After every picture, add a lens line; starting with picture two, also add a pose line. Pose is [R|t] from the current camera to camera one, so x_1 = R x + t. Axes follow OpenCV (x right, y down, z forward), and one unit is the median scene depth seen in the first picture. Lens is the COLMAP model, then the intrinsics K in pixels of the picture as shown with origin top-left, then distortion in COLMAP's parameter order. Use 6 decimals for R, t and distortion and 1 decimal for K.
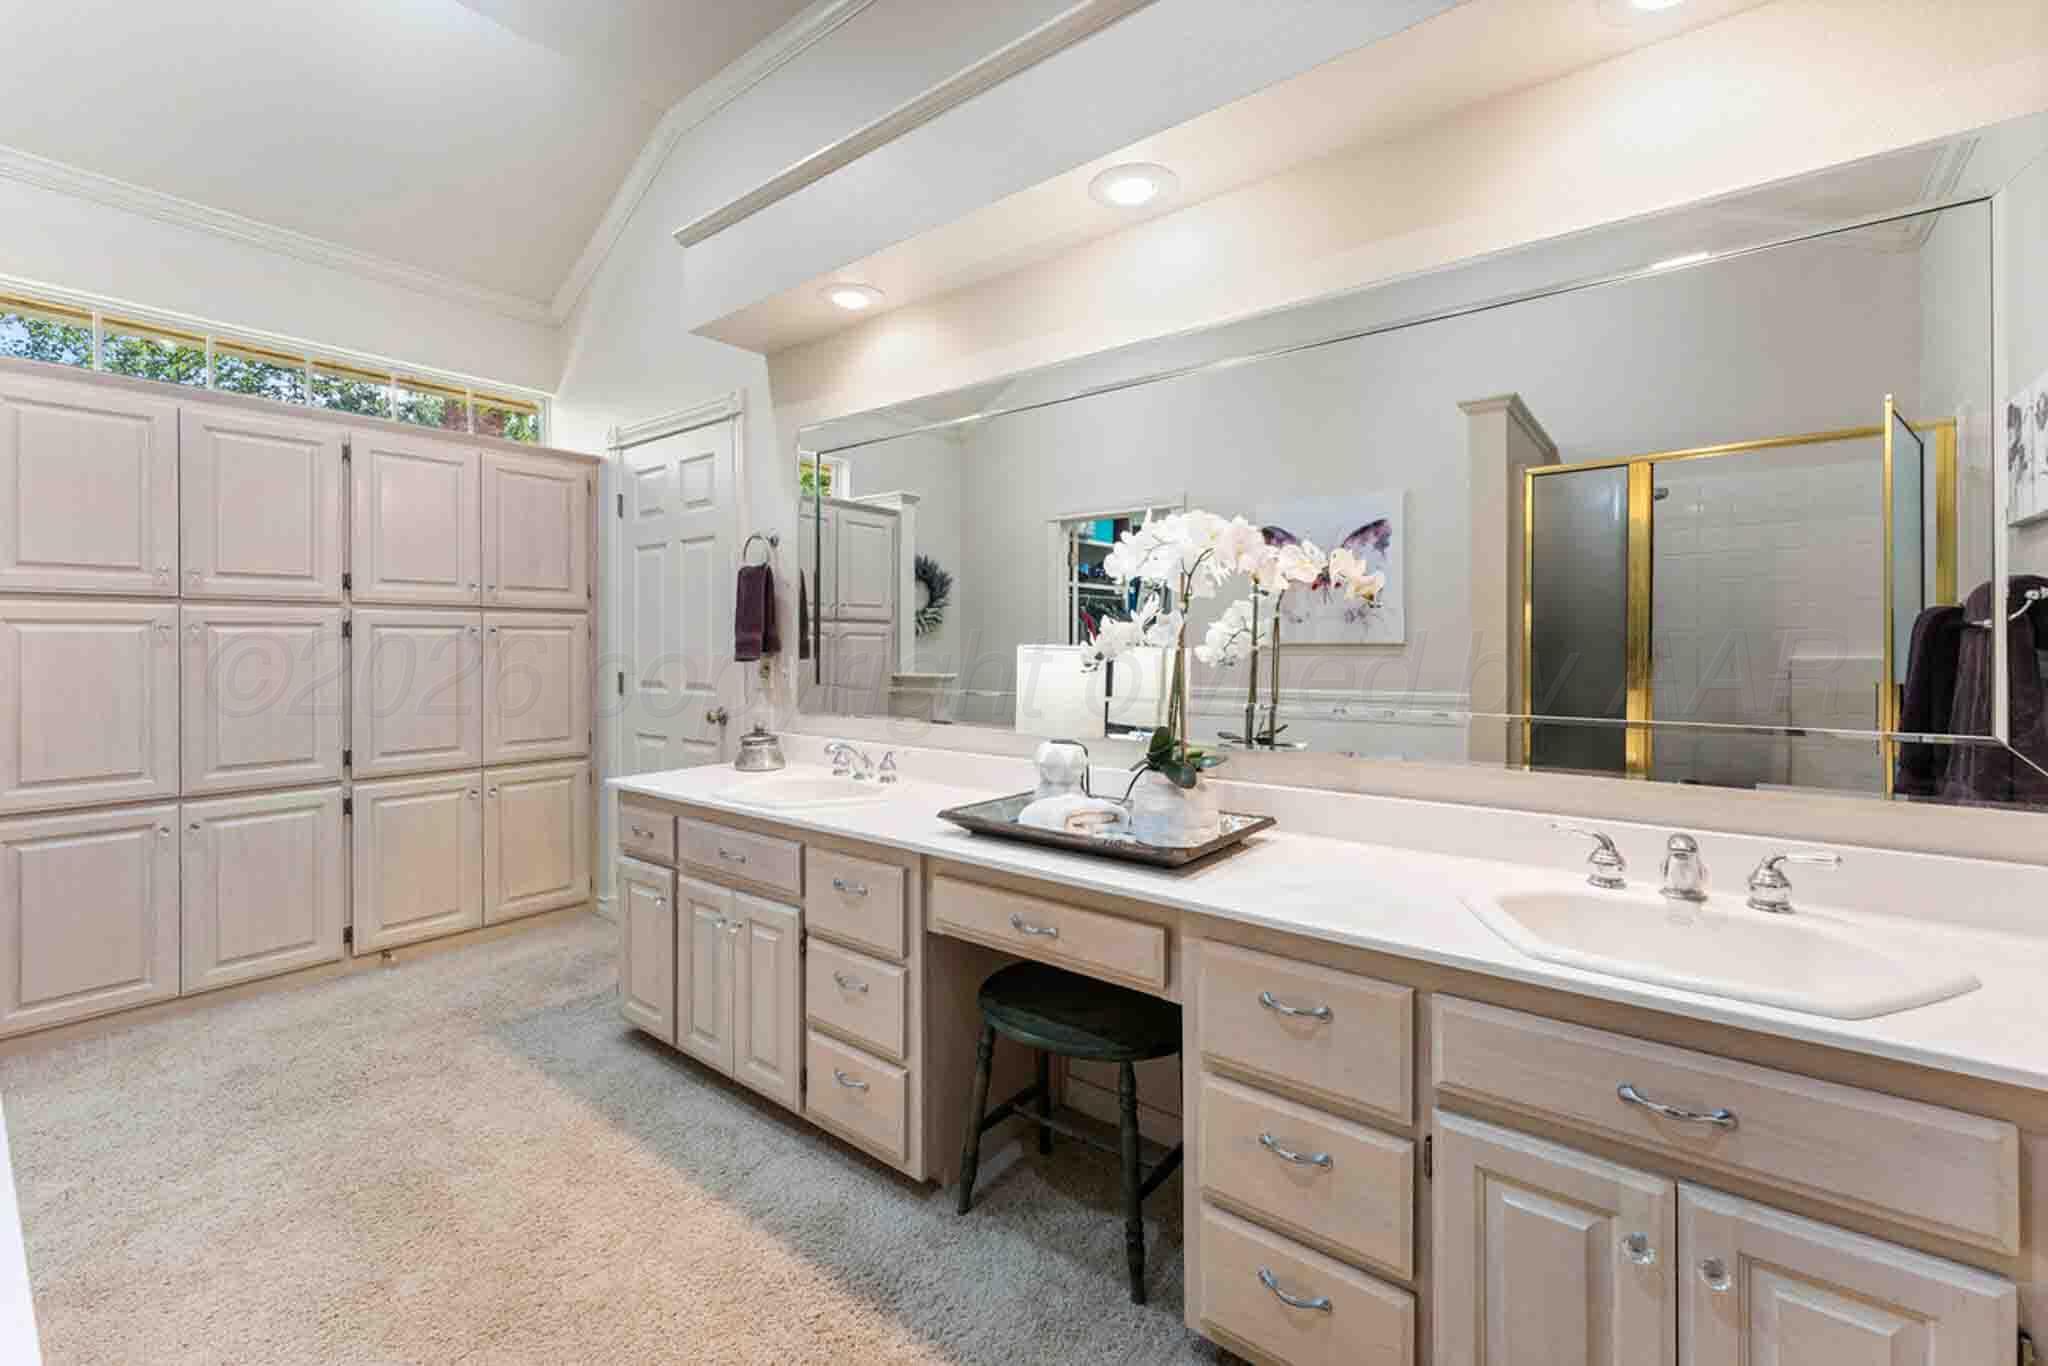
lens RADIAL K [[848.1, 0, 1015.6], [0, 848.1, 640.9], [0, 0, 1]] dist [-0.000865, -0.001188]
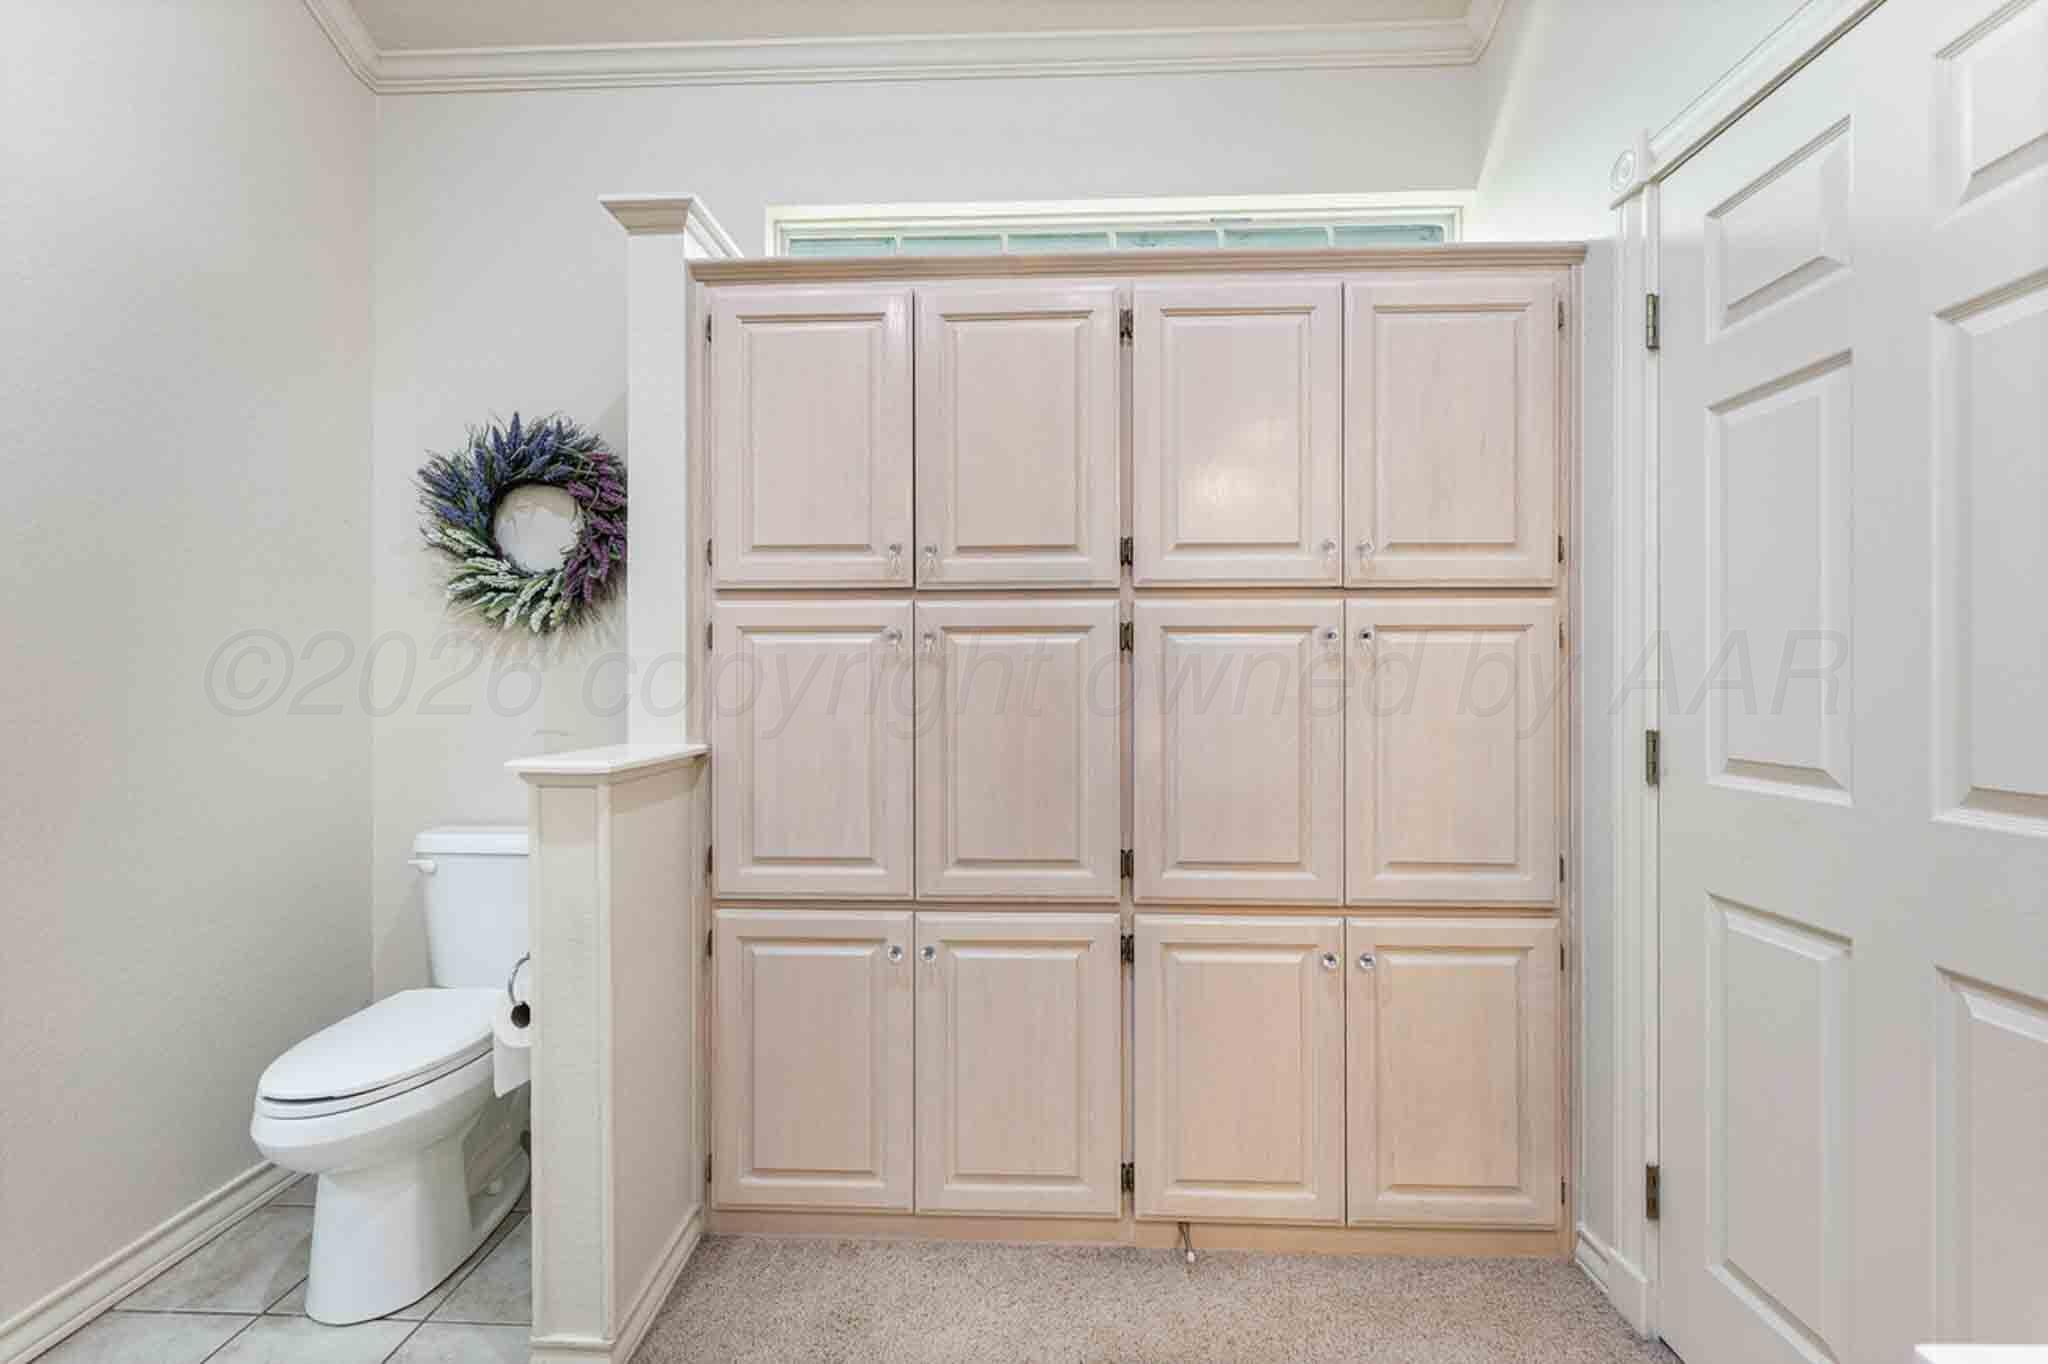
lens RADIAL K [[848.1, 0, 1018.5], [0, 848.1, 677.1], [0, 0, 1]] dist [-0.000865, -0.001188]
pose [[0.588088, 0.003550, -0.808789, -0.372535], [0.001936, 0.999981, 0.005796, 0.009915], [0.808795, -0.004974, 0.588070, 0.605909]]
